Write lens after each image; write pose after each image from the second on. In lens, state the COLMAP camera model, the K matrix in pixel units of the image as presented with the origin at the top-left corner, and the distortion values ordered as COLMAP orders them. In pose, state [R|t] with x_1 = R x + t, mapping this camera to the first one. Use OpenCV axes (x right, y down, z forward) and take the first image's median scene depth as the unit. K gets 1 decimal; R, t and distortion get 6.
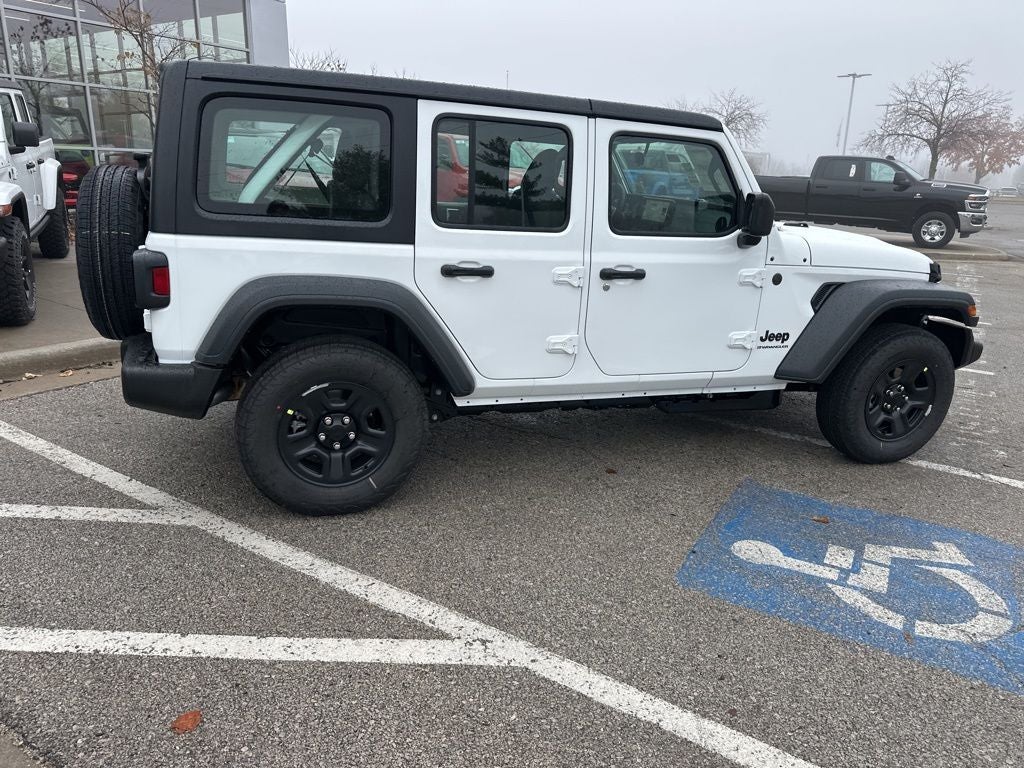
lens RADIAL K [[717.7, 0, 511.9], [0, 717.7, 391.3], [0, 0, 1]] dist [0.046922, -0.051455]
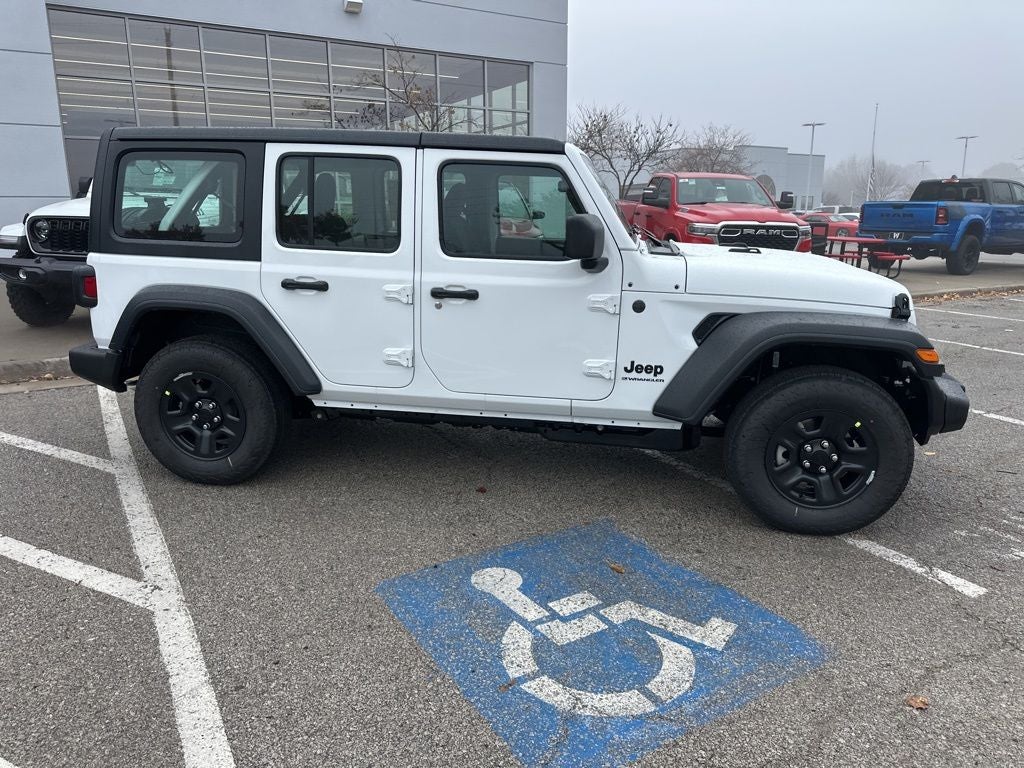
lens RADIAL K [[718.1, 0, 512.0], [0, 718.1, 384.0], [0, 0, 1]] dist [0.049337, -0.056313]
pose [[0.888338, 0.078182, -0.452485, 0.750498], [-0.109158, 0.993106, -0.042712, 0.001747], [0.446027, 0.087335, 0.890748, 0.131043]]
